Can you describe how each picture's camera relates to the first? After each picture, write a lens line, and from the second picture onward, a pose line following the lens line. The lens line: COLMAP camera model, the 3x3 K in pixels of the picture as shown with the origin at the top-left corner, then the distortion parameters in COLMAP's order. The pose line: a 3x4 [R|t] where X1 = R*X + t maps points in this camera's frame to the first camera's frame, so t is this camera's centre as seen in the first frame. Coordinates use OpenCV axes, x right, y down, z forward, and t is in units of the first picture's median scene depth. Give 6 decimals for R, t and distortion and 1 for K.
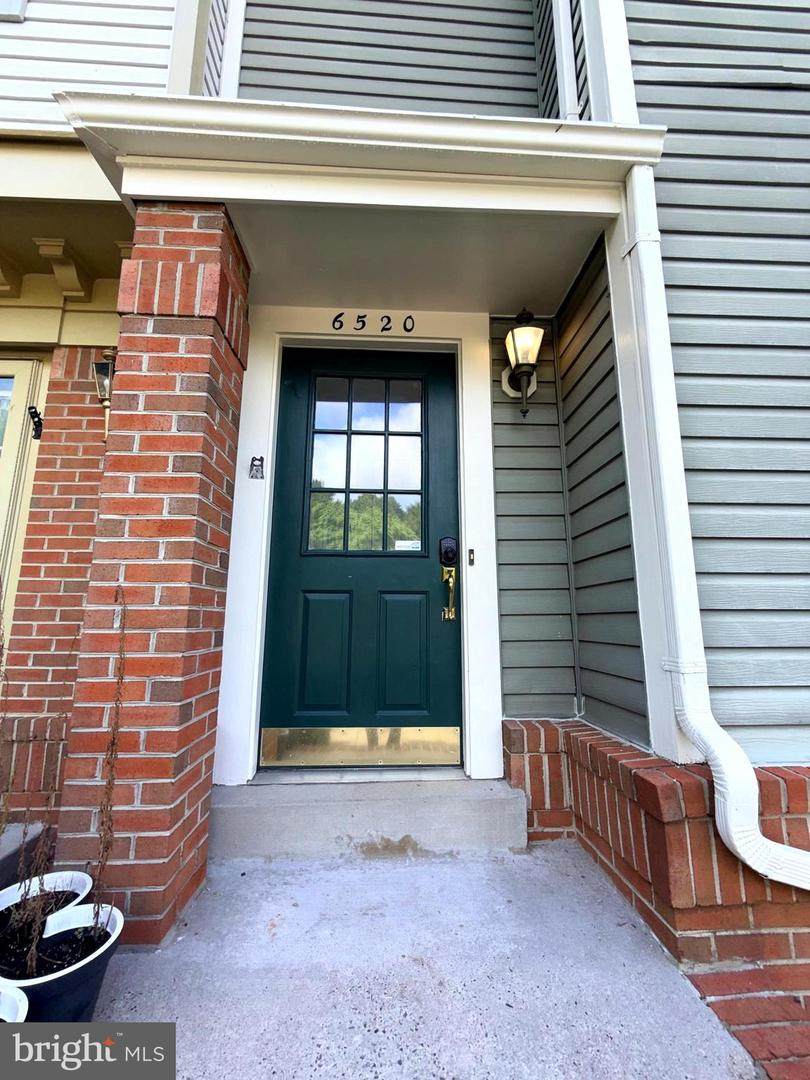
lens RADIAL K [[438.2, 0, 405.6], [0, 438.2, 543.1], [0, 0, 1]] dist [-0.000258, -0.000135]
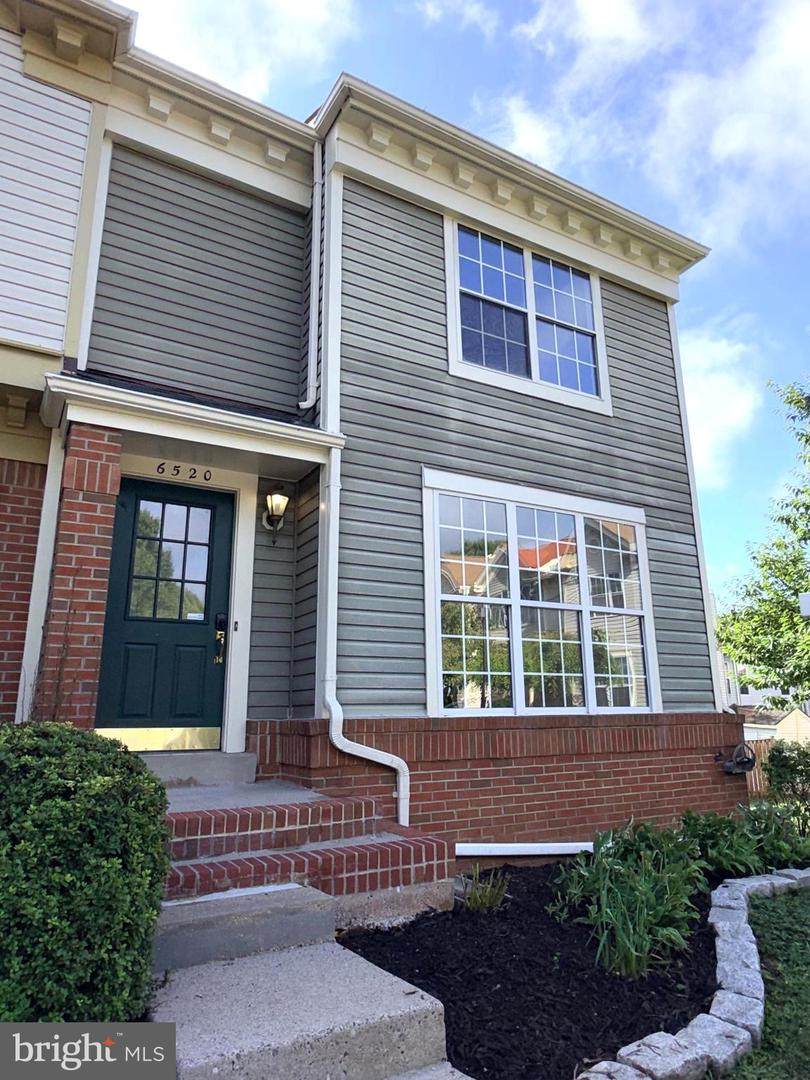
lens RADIAL K [[682.8, 0, 403.1], [0, 682.8, 544.5], [0, 0, 1]] dist [-0.005648, 0.001030]
pose [[0.897612, 0.097334, 0.429905, -0.449442], [-0.068059, 0.994223, -0.082998, -0.110045], [-0.435500, 0.045241, 0.899051, -1.724425]]
